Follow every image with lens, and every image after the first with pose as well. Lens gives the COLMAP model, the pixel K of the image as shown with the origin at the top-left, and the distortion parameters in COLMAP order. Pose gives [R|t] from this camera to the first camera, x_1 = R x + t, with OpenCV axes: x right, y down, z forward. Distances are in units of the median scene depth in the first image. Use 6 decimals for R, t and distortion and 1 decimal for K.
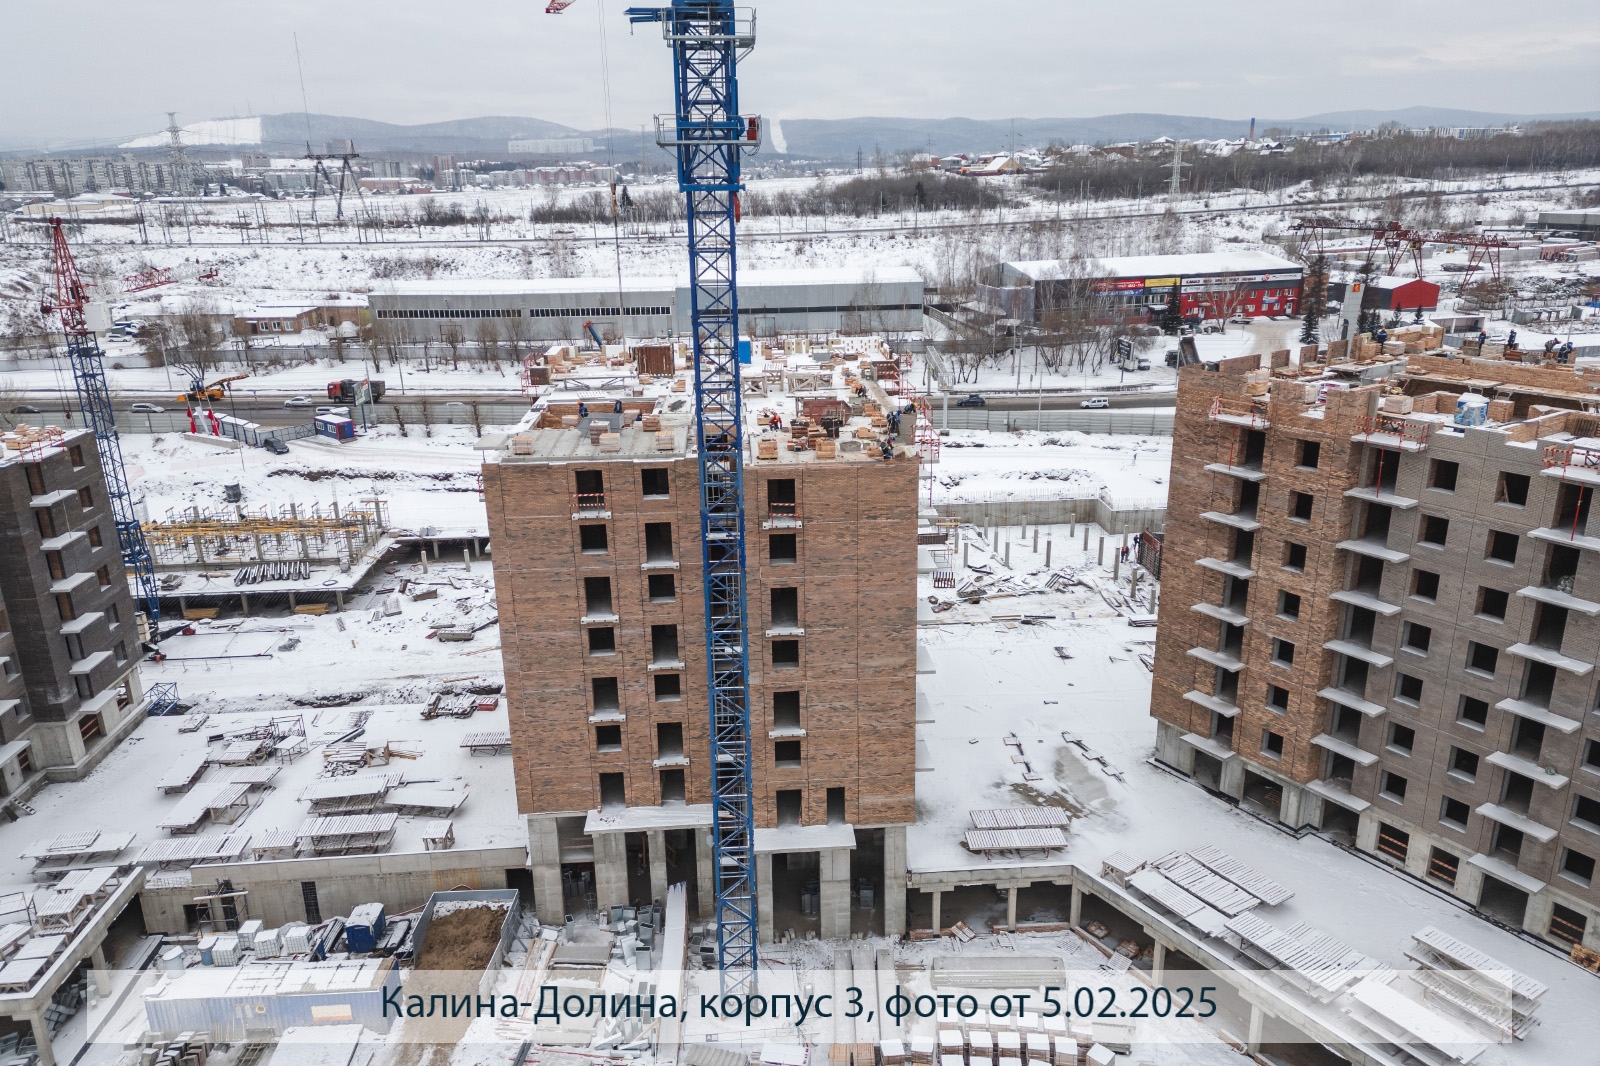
lens RADIAL K [[1110.6, 0, 802.2], [0, 1110.6, 535.5], [0, 0, 1]] dist [0.092338, -0.086363]
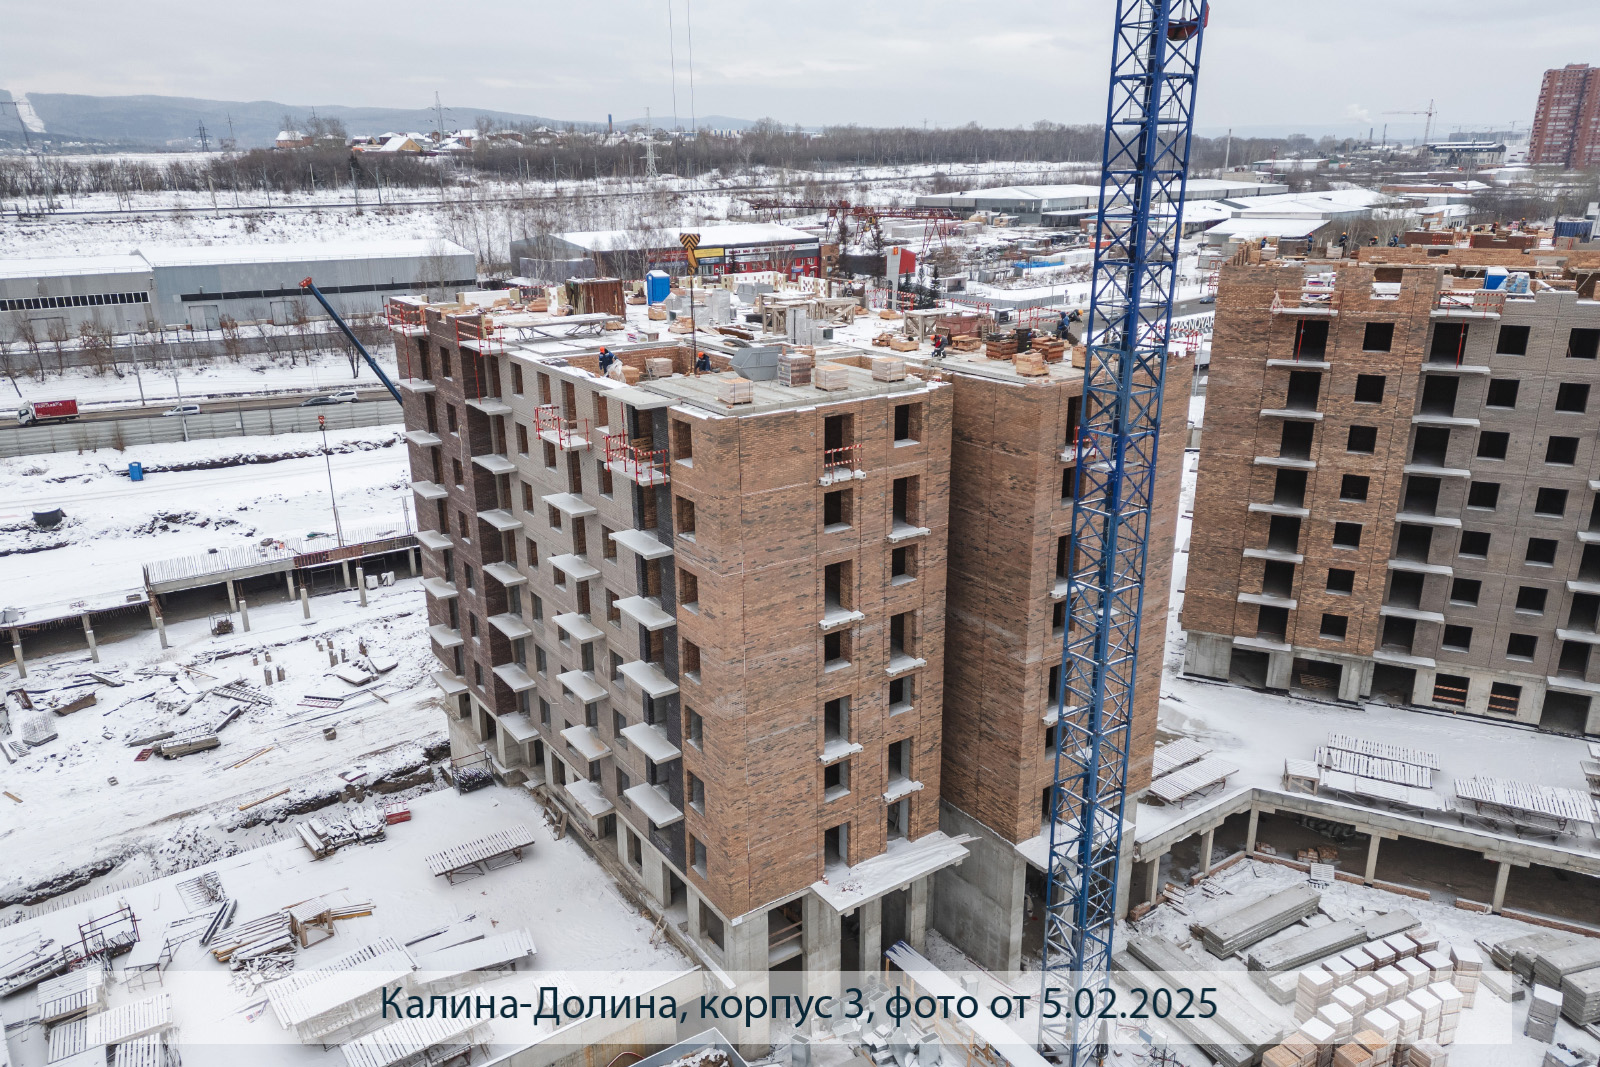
lens RADIAL K [[1129.7, 0, 800.0], [0, 1129.7, 533.5], [0, 0, 1]] dist [0.094422, -0.090309]
pose [[0.853531, -0.148616, 0.499397, -0.188614], [0.150853, 0.987895, 0.036162, -0.004070], [-0.498726, 0.044470, 0.865618, 0.120857]]
